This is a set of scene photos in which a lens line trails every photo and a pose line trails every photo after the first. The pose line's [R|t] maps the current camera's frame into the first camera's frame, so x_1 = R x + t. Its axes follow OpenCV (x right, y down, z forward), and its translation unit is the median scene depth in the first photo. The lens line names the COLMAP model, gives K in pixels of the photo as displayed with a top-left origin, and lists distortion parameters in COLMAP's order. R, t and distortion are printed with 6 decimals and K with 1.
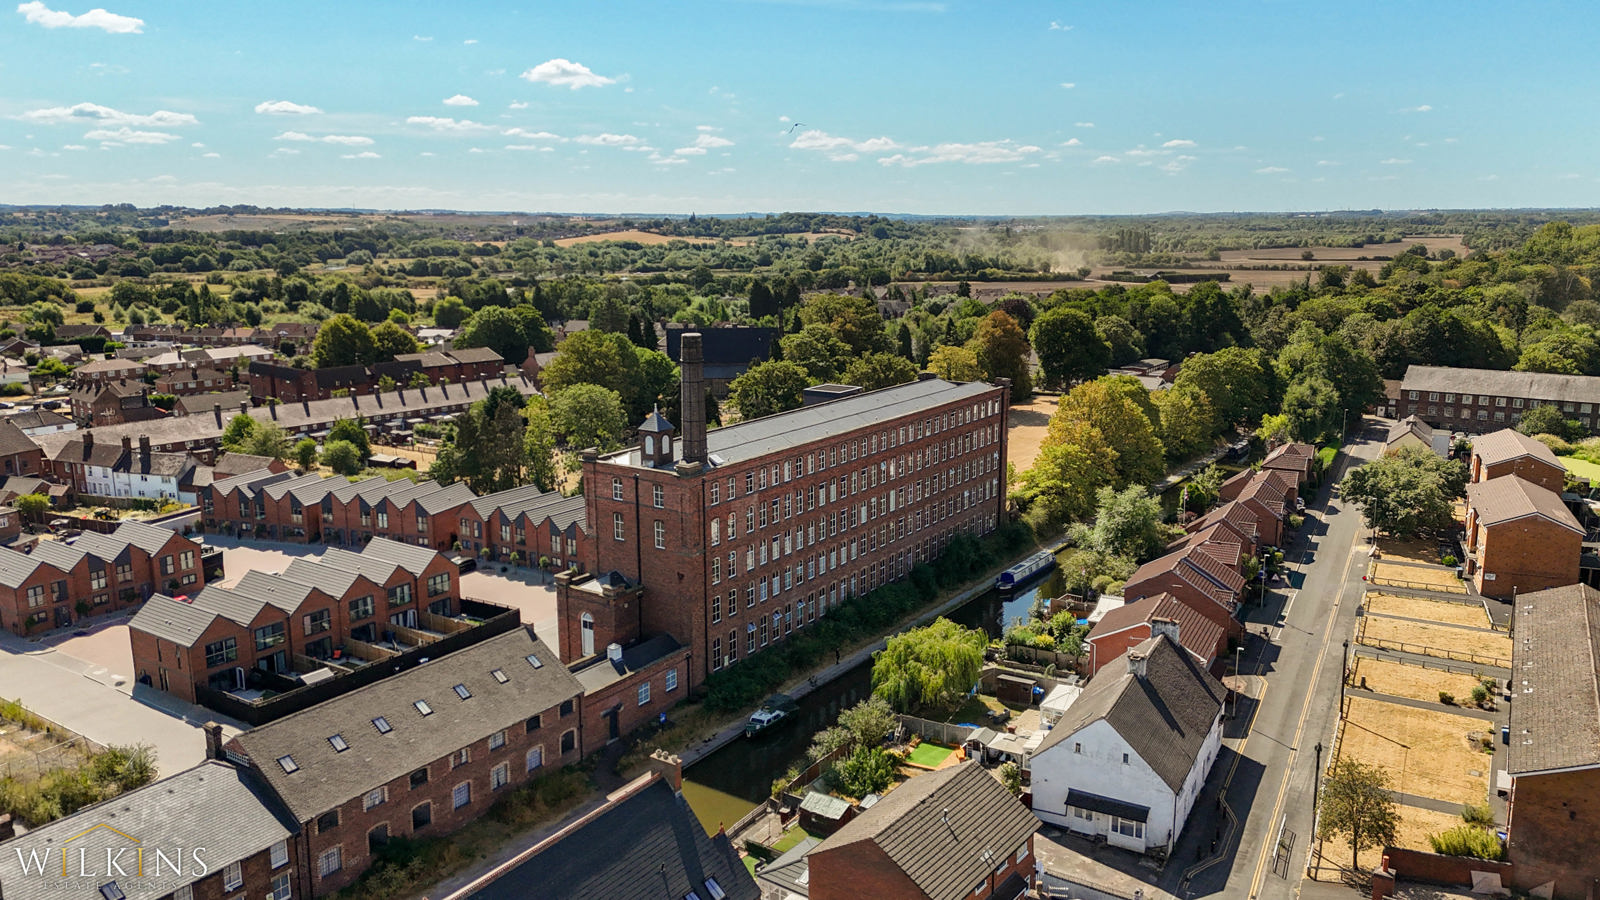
lens RADIAL K [[1321.4, 0, 800.0], [0, 1321.4, 450.0], [0, 0, 1]] dist [0.109969, -0.190639]
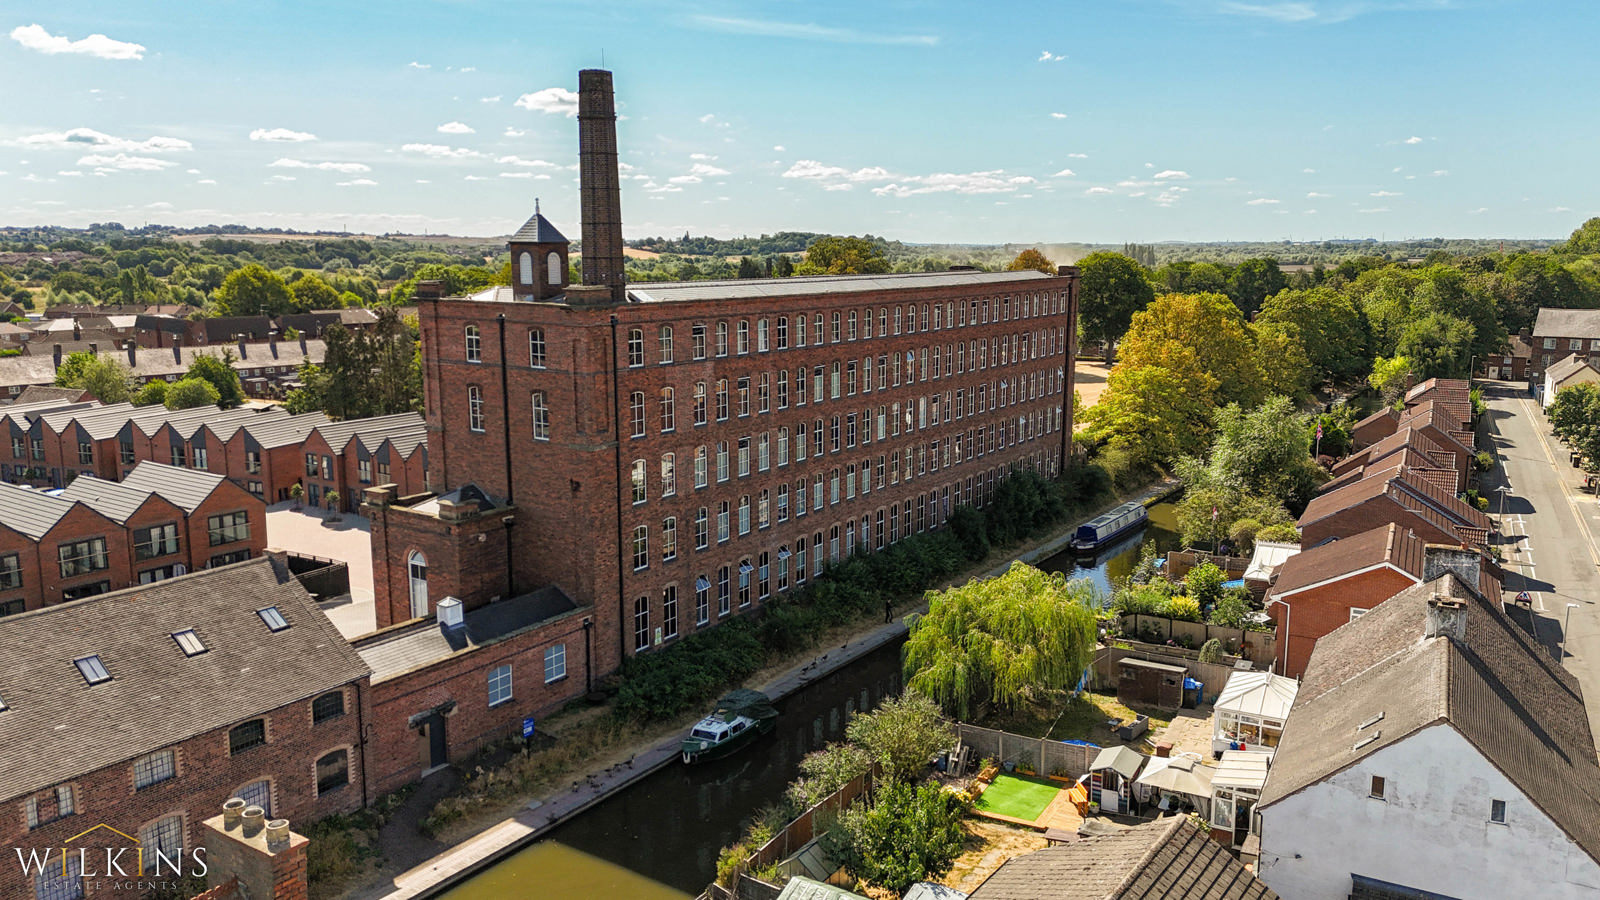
lens RADIAL K [[1321.4, 0, 800.0], [0, 1321.4, 450.0], [0, 0, 1]] dist [0.109969, -0.190639]
pose [[0.999982, 0.004029, 0.004385, 0.005821], [-0.003935, 0.999764, -0.021363, 0.089201], [-0.004470, 0.021345, 0.999762, 0.405578]]
